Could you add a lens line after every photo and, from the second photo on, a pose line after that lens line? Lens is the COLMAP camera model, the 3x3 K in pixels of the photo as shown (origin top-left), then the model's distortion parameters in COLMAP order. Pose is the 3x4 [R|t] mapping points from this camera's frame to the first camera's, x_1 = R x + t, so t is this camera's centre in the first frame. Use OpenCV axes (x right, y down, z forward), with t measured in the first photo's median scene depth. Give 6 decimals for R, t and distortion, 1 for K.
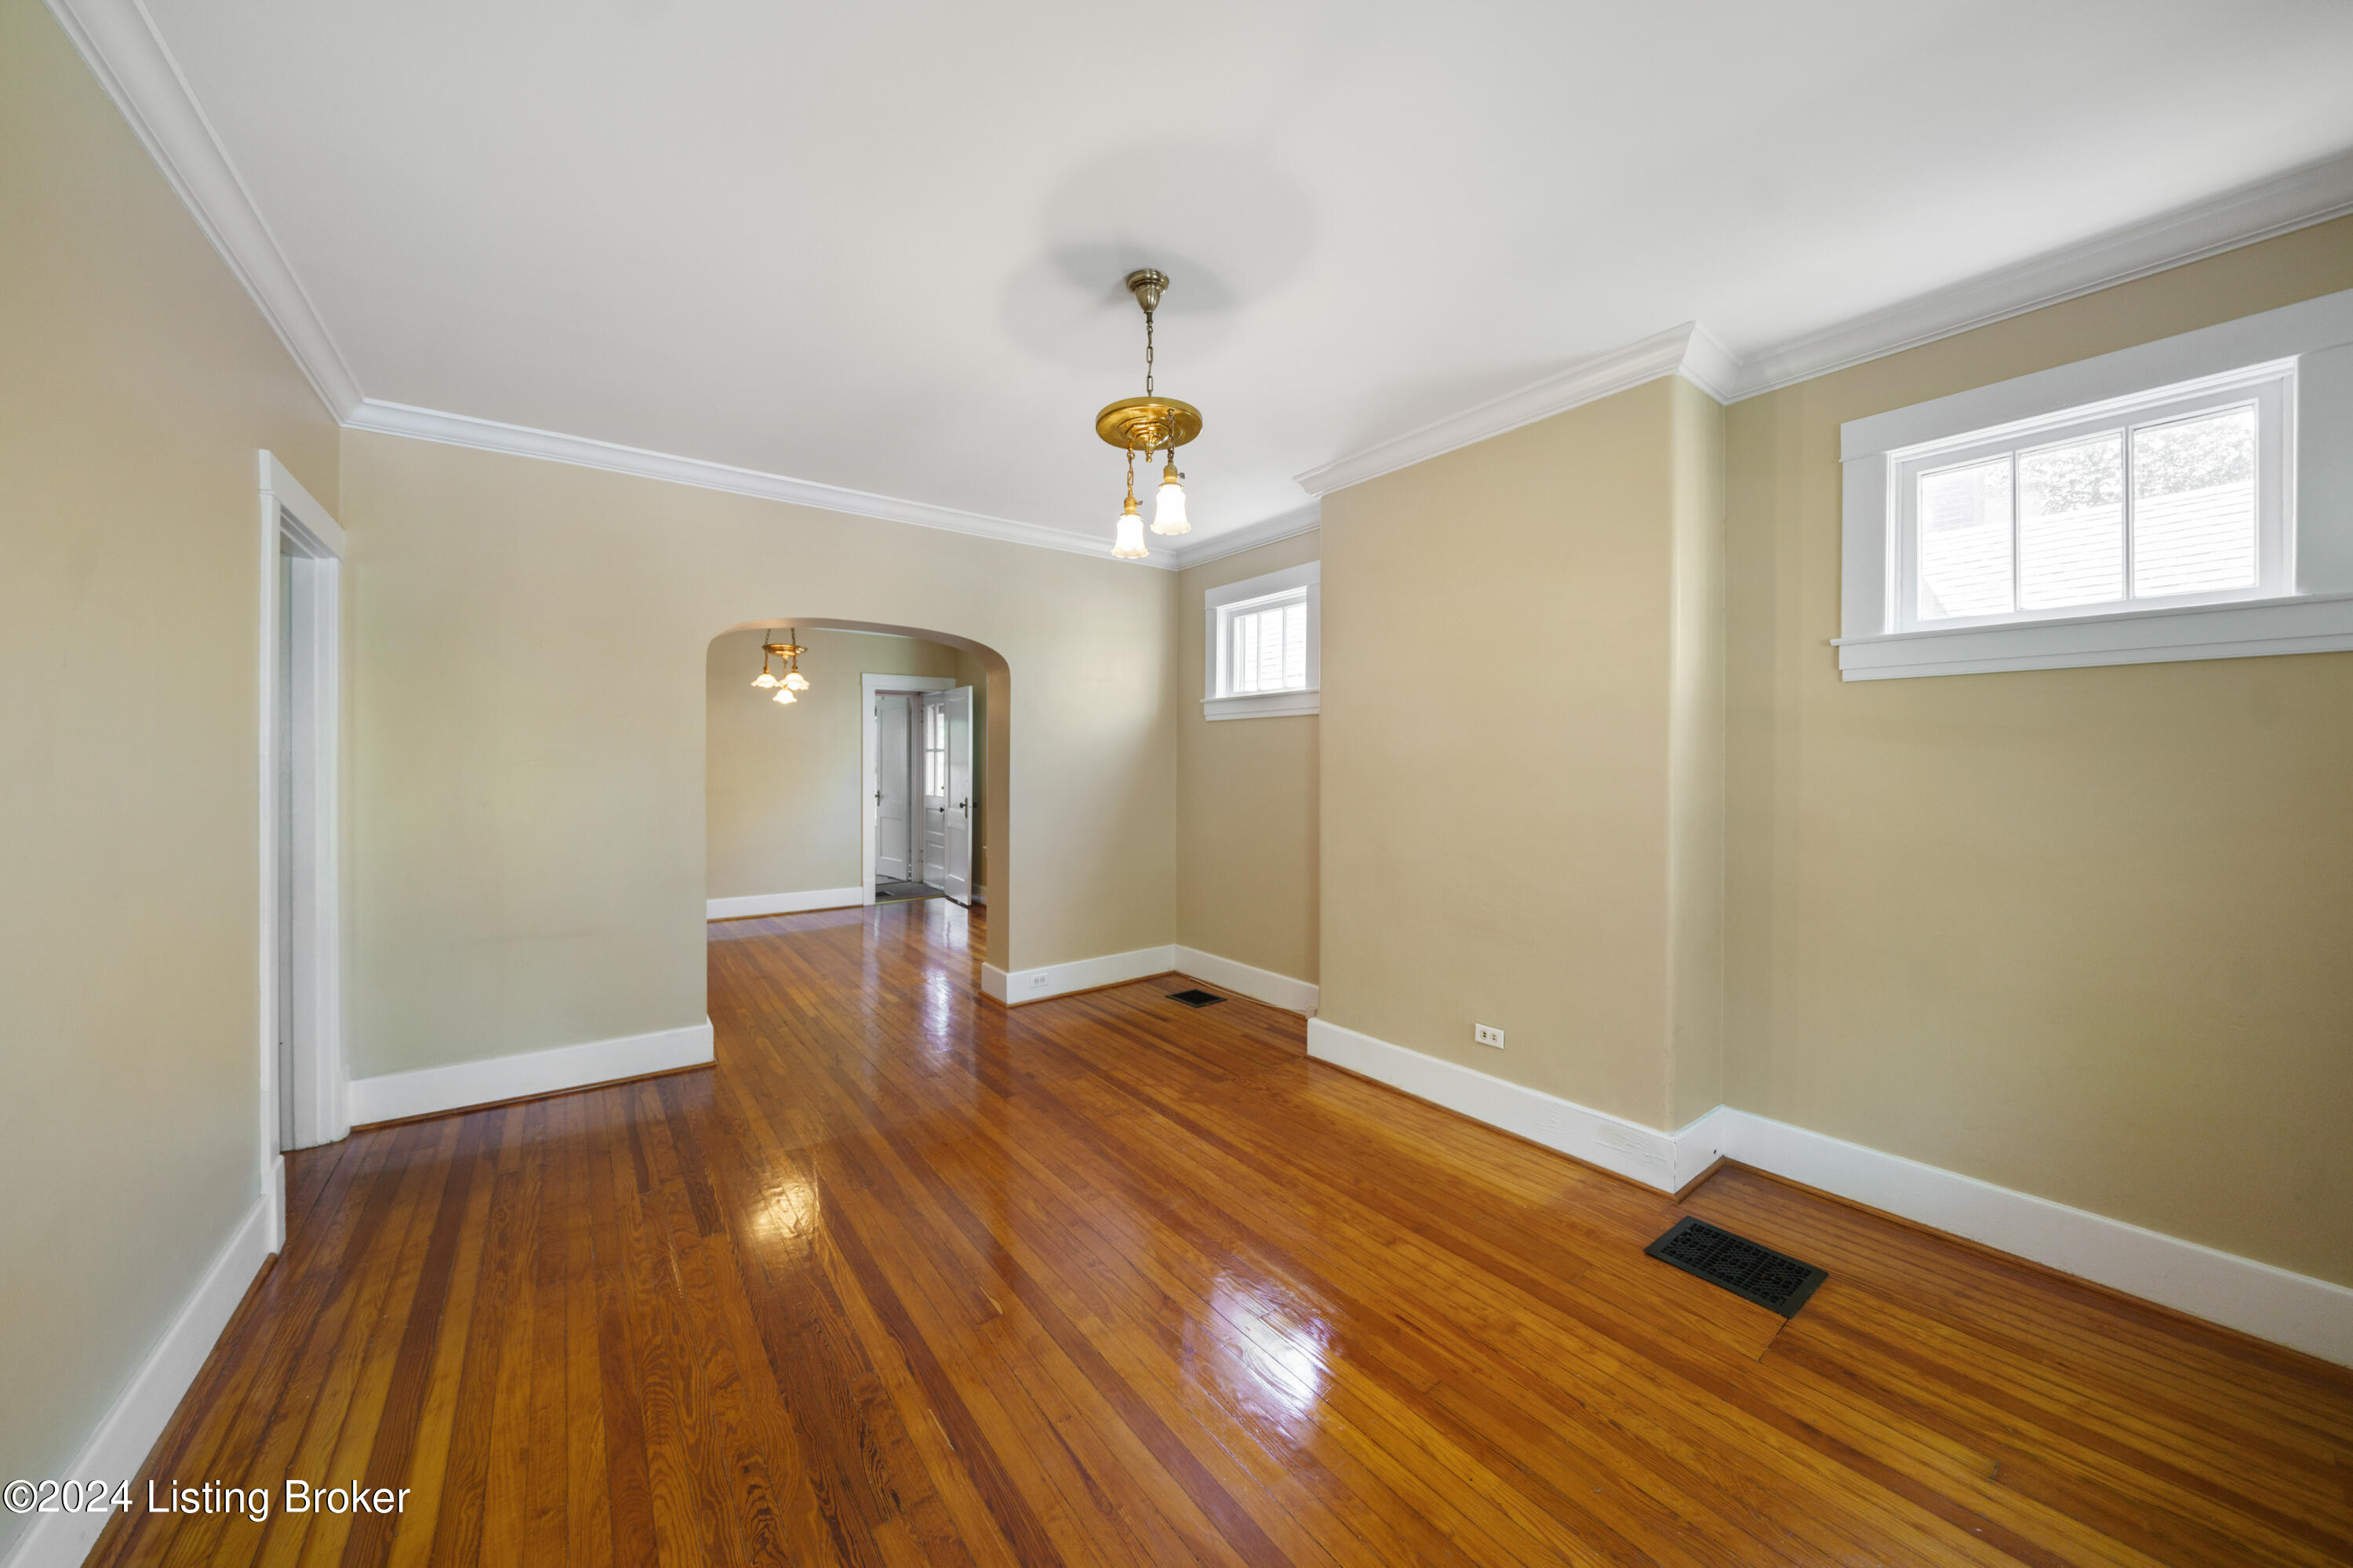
lens RADIAL K [[812.2, 0, 1166.8], [0, 812.2, 763.4], [0, 0, 1]] dist [-0.002058, -0.000300]
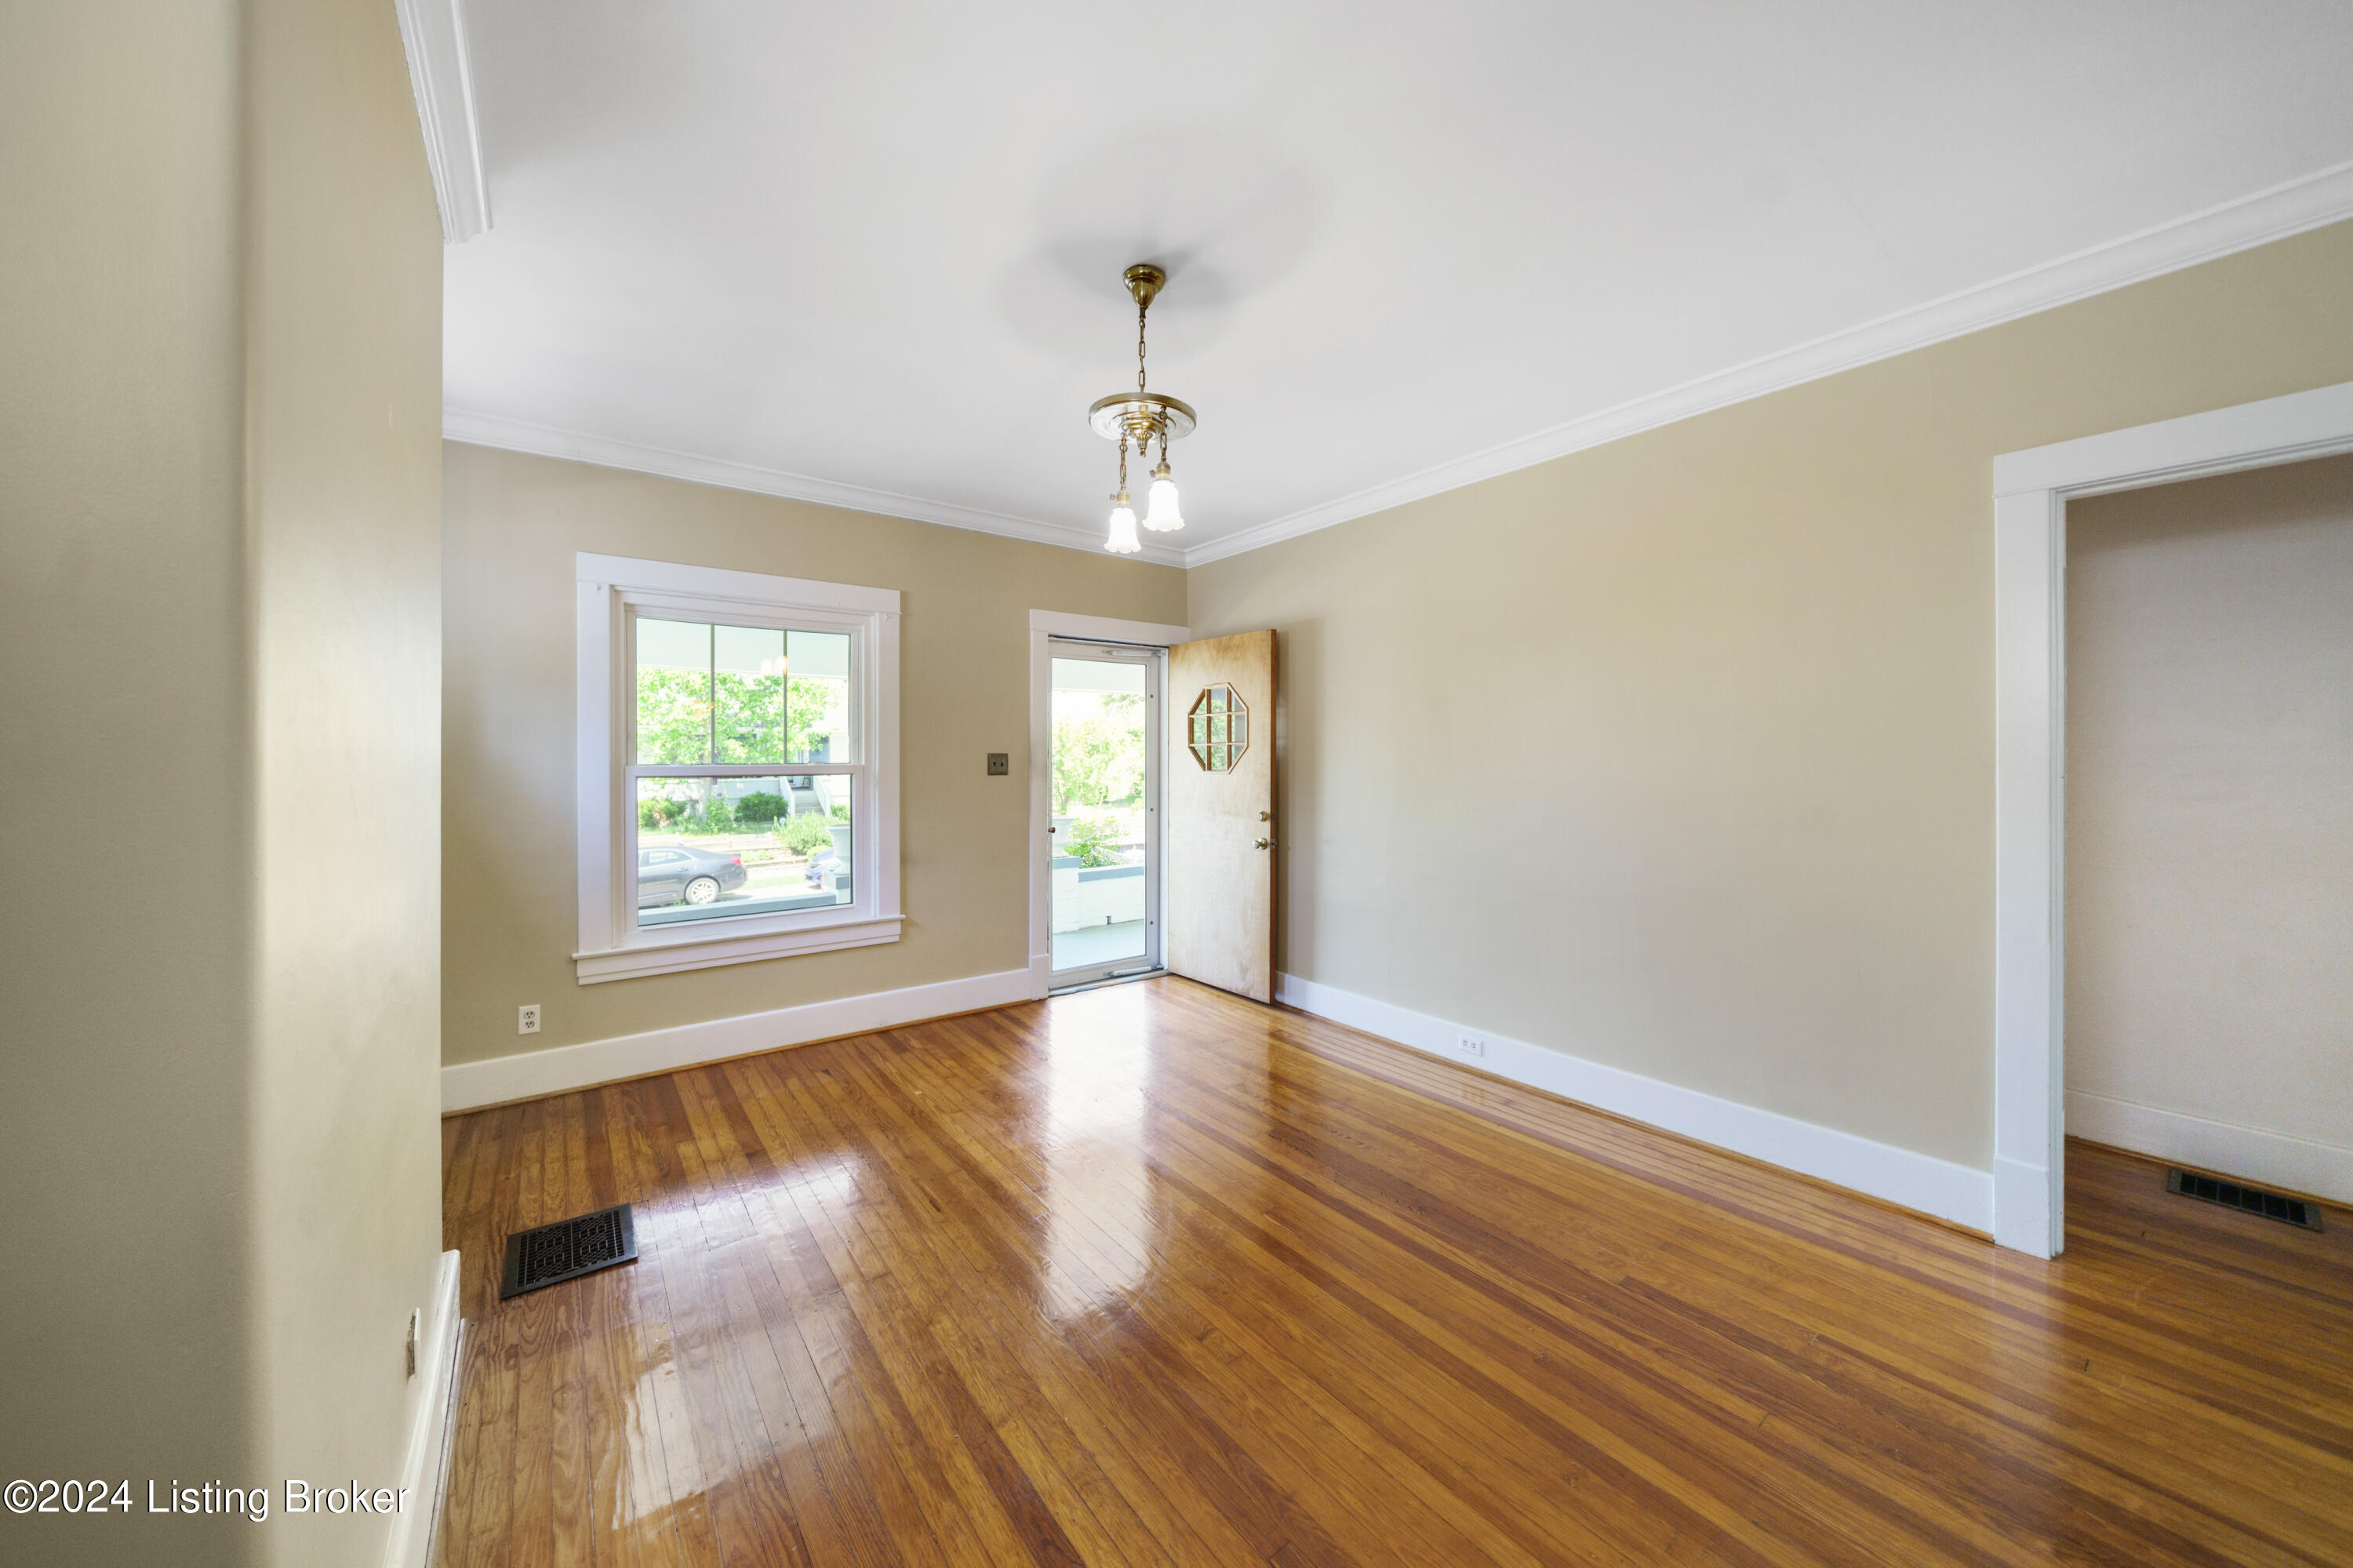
lens RADIAL K [[812.2, 0, 1166.8], [0, 812.2, 763.4], [0, 0, 1]] dist [-0.002058, -0.000300]
pose [[-0.999980, -0.001074, -0.006285, -0.045675], [-0.001099, 0.999991, 0.004108, 0.000173], [0.006280, 0.004115, -0.999972, 2.004885]]
